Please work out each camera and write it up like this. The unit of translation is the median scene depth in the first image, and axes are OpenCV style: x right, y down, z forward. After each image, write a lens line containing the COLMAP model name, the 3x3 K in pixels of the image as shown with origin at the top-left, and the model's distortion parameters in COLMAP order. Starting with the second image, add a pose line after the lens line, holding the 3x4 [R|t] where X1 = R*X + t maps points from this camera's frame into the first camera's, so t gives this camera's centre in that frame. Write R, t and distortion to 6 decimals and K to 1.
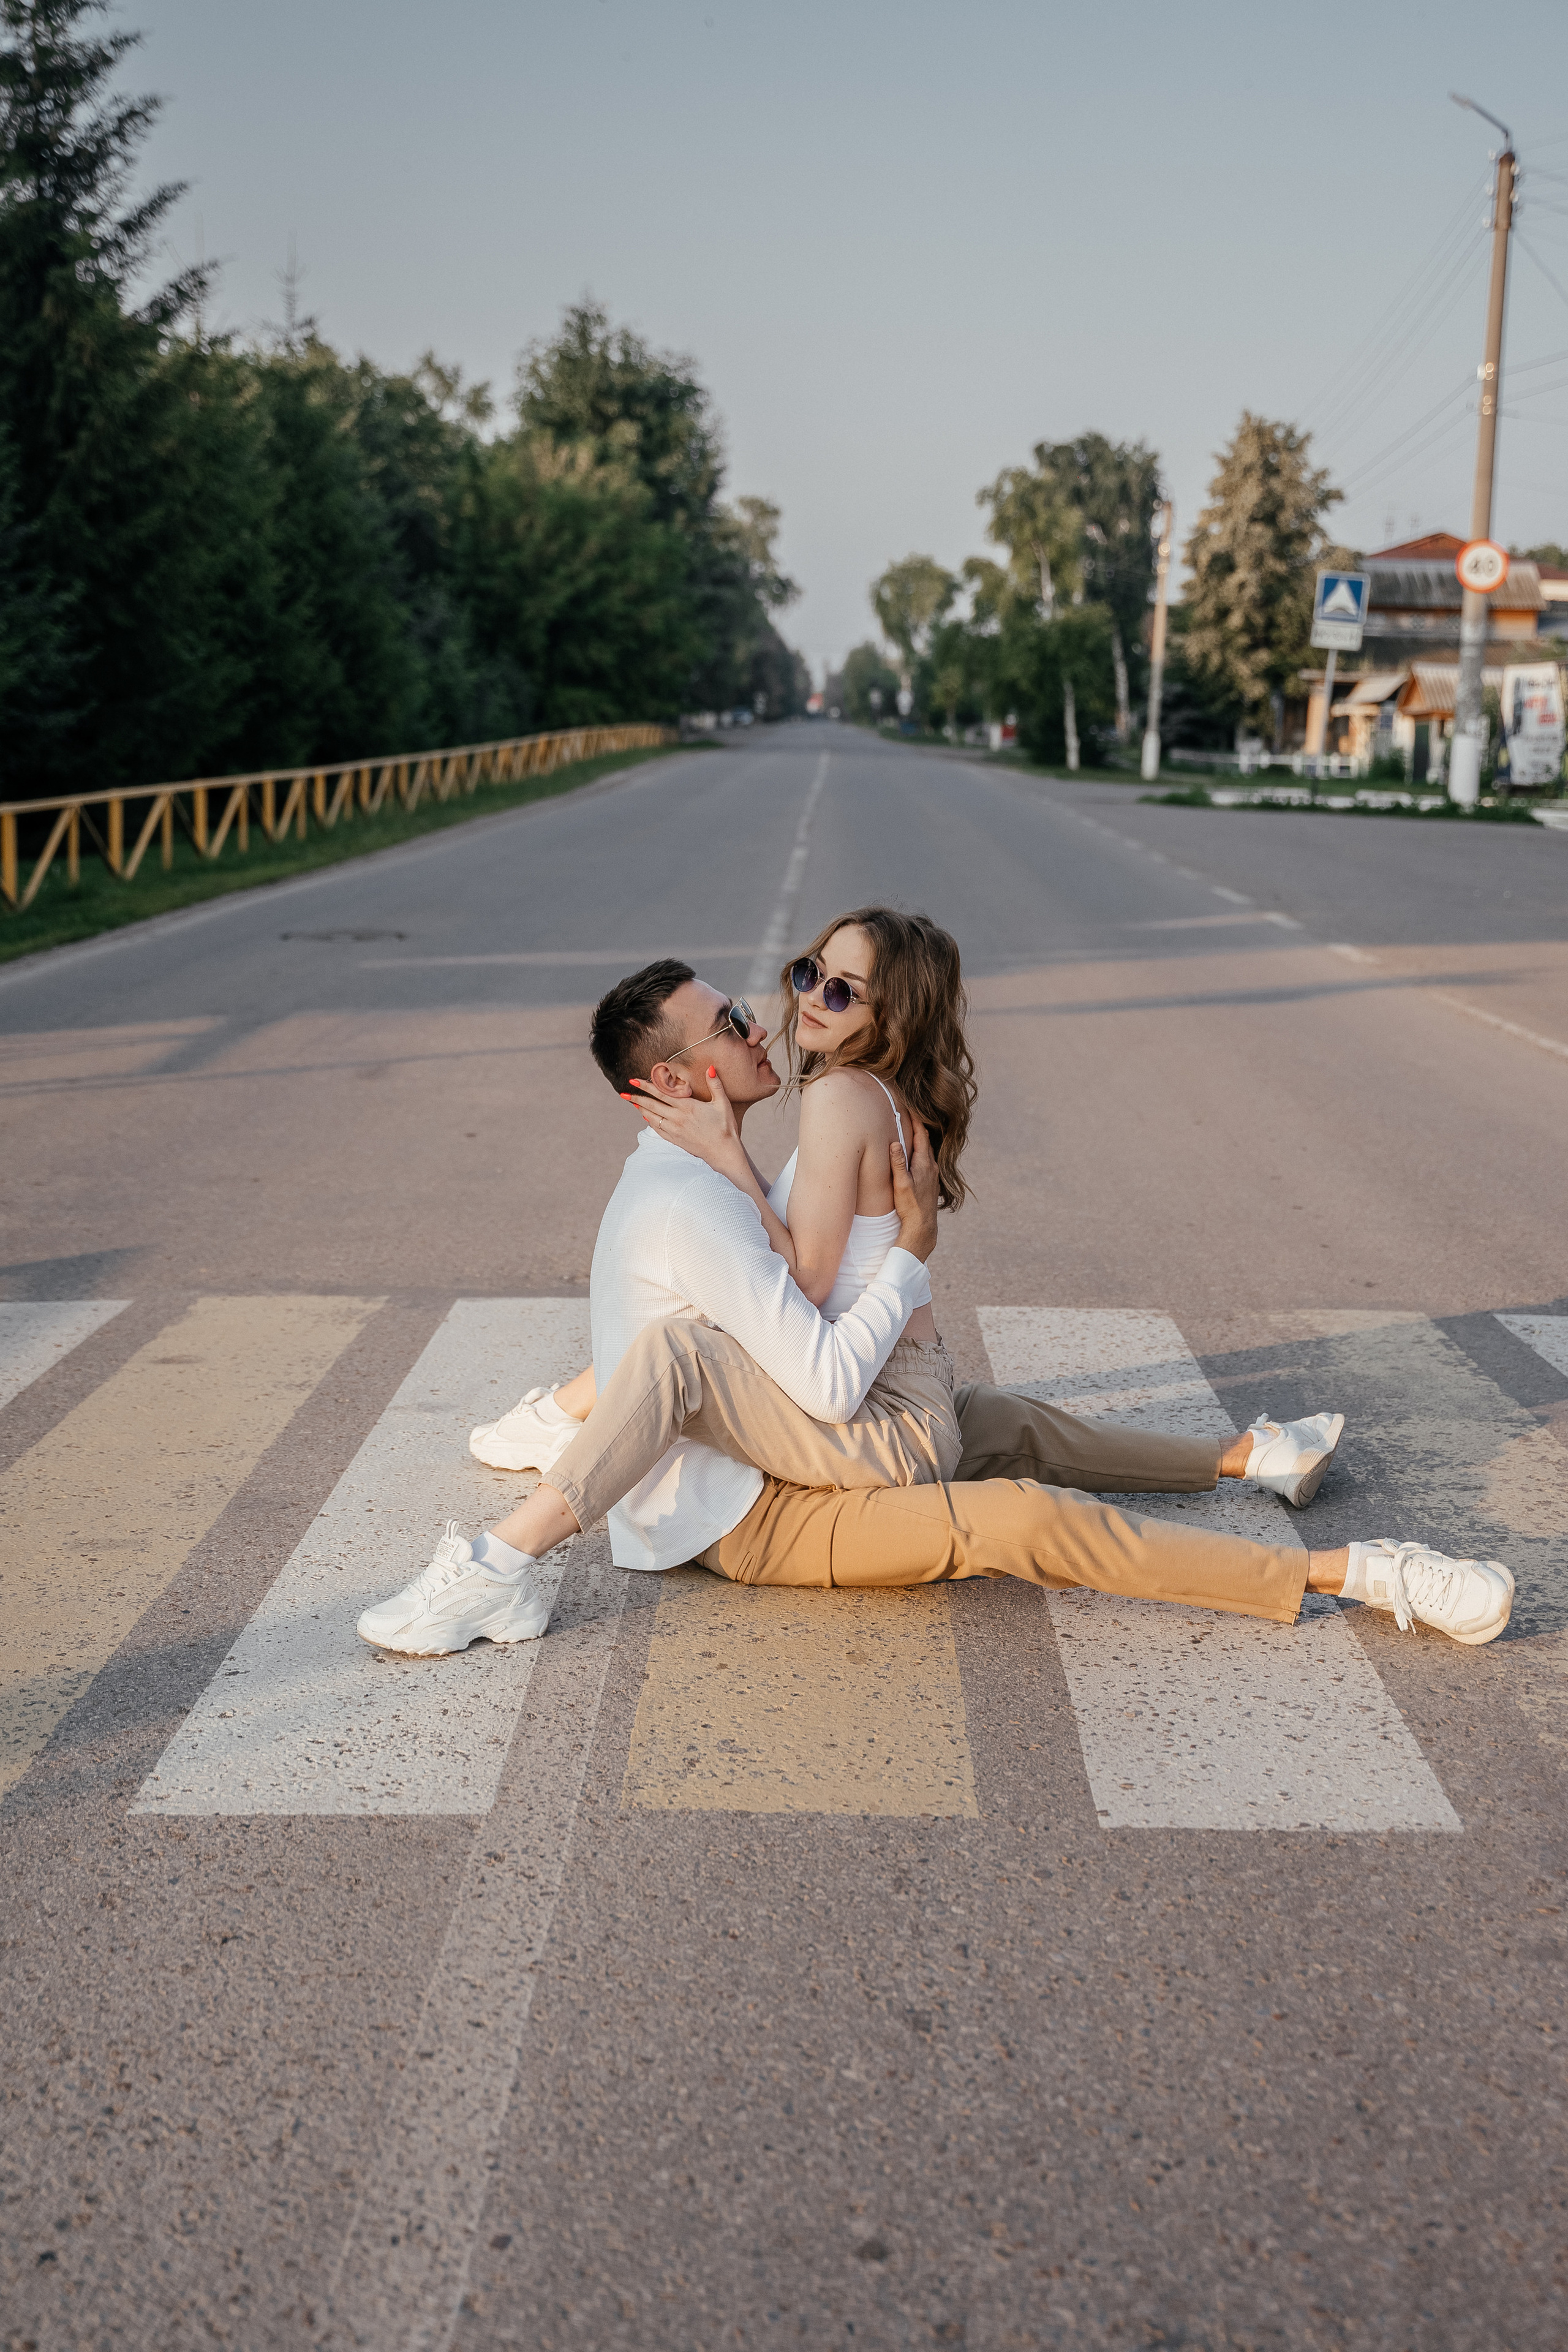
lens RADIAL K [[3008.1, 0, 784.0], [0, 3008.1, 1176.0], [0, 0, 1]] dist [0.041502, 0.041186]
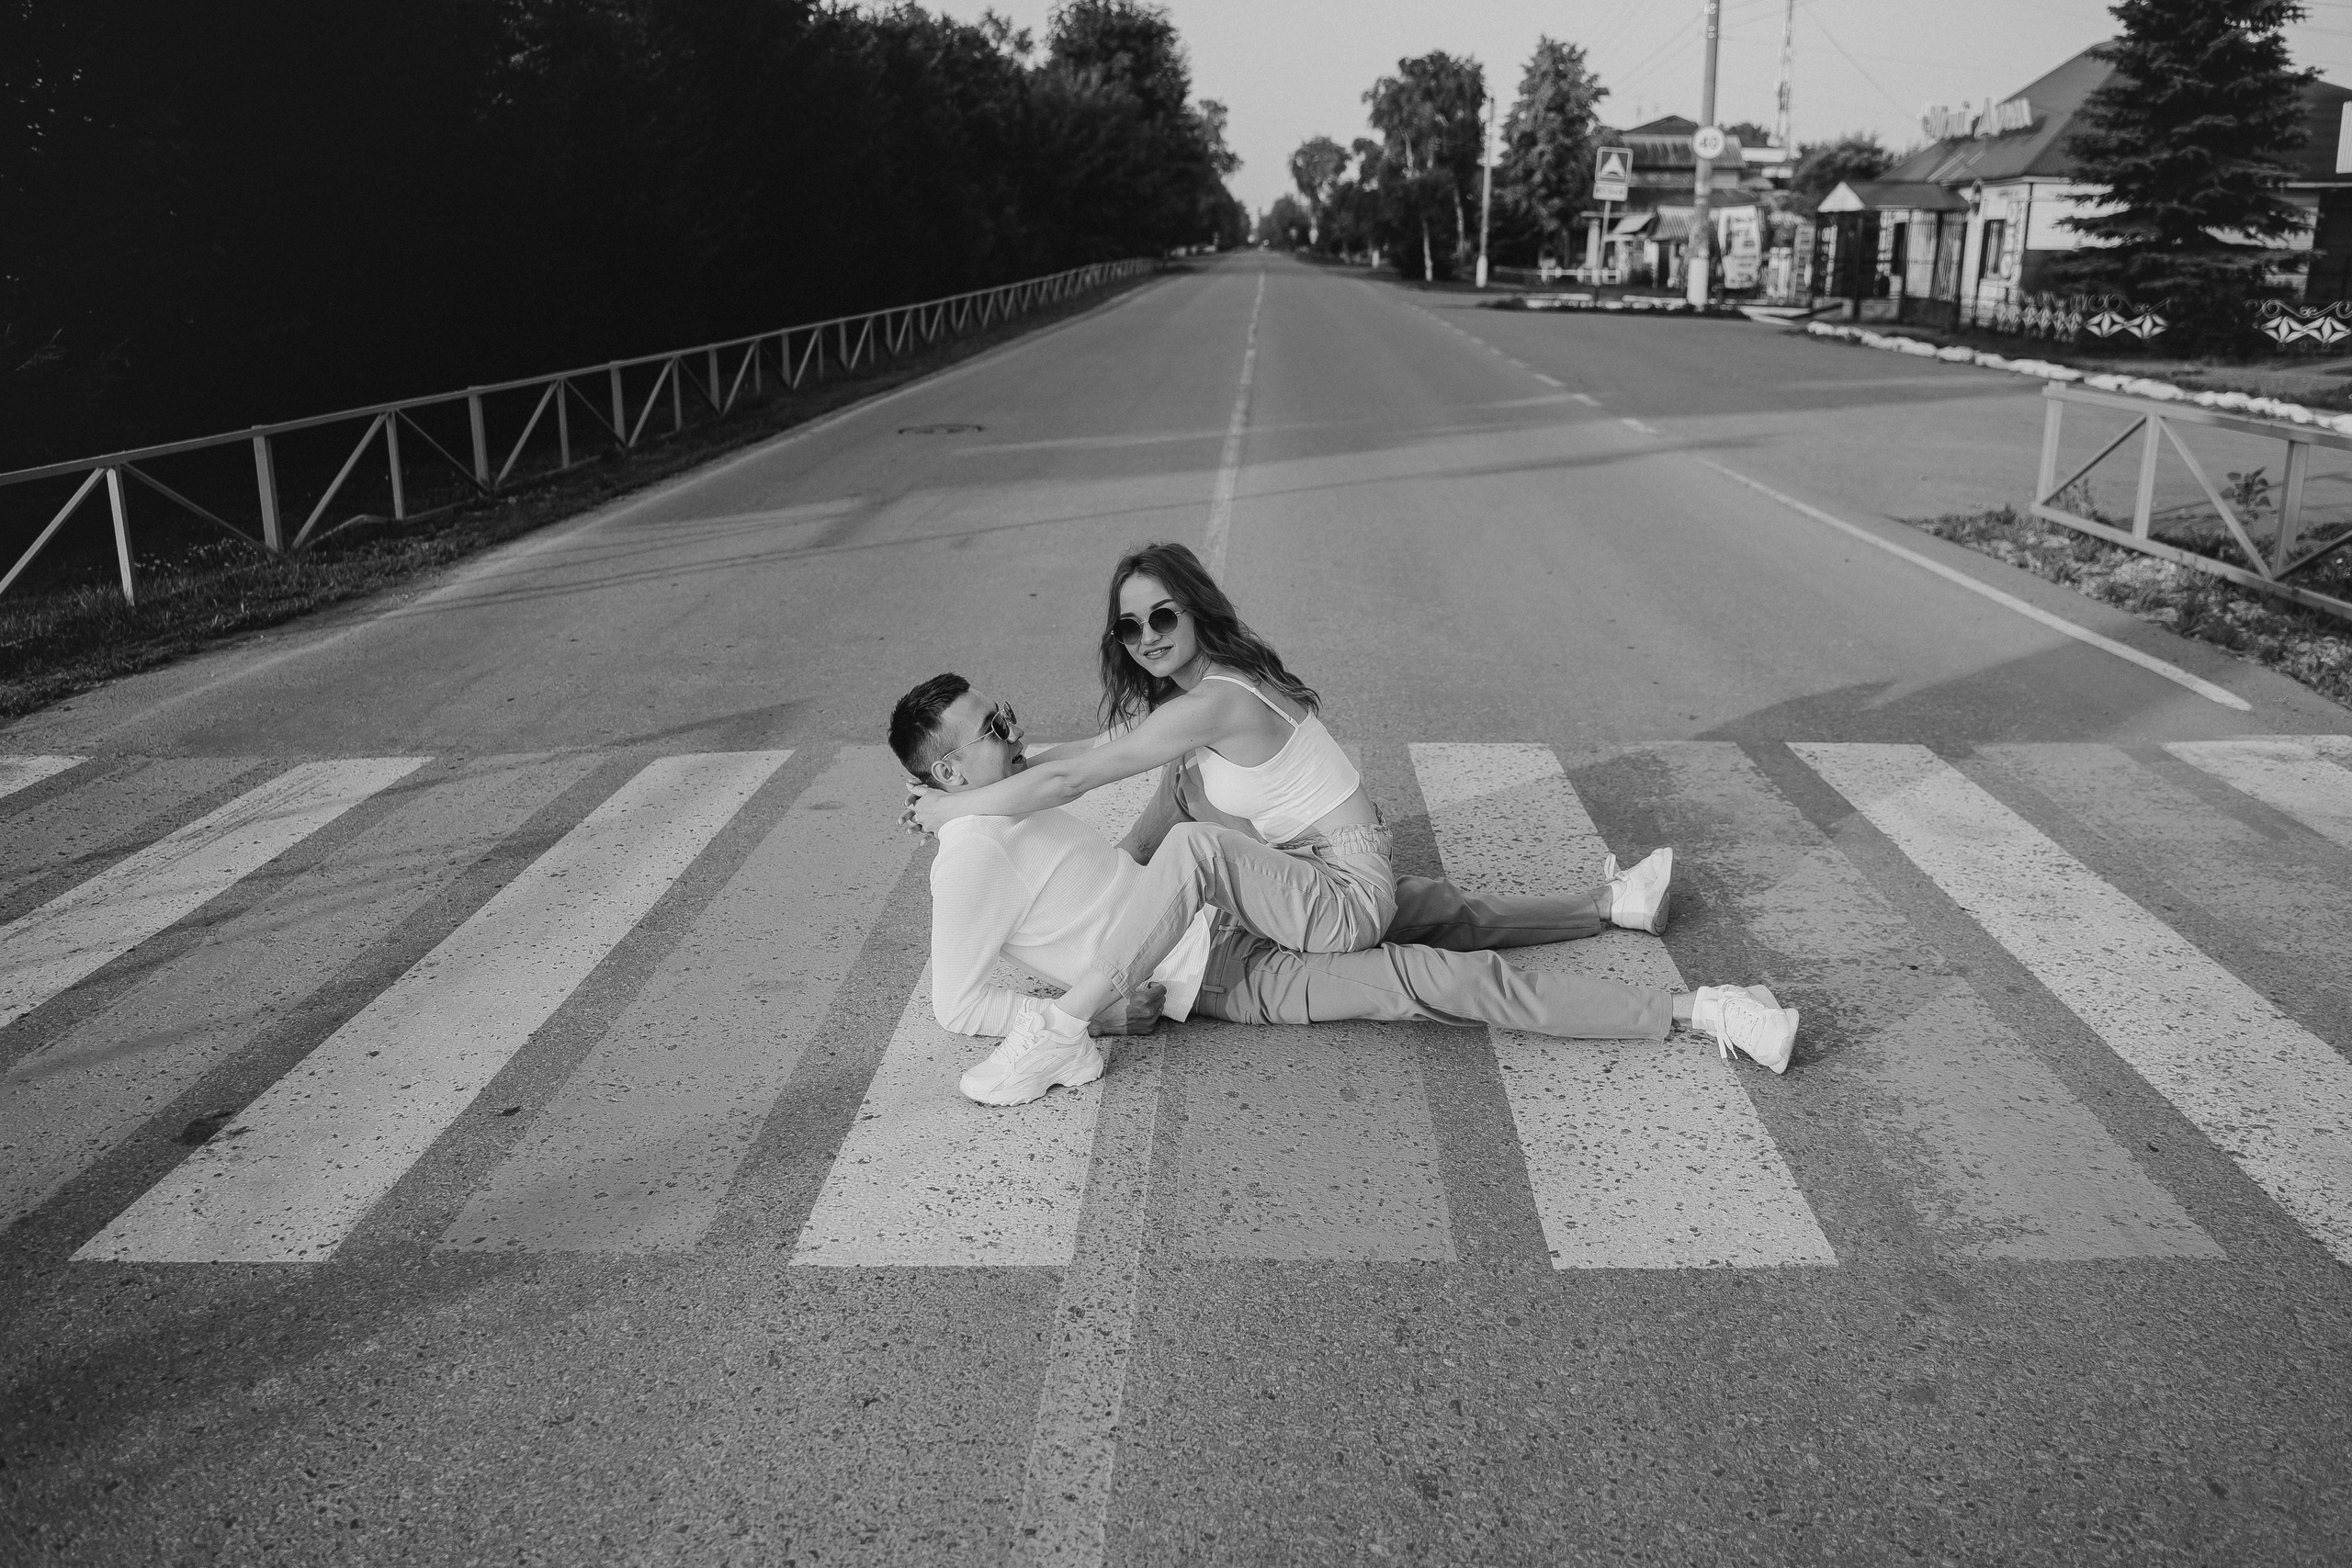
lens RADIAL K [[1982.0, 0, 1176.0], [0, 1982.0, 784.0], [0, 0, 1]] dist [-0.093556, 0.016609]
pose [[0.999305, -0.017154, -0.033095, -0.014929], [0.020843, 0.993196, 0.114577, -0.055257], [0.030904, -0.115188, 0.992863, 0.133729]]
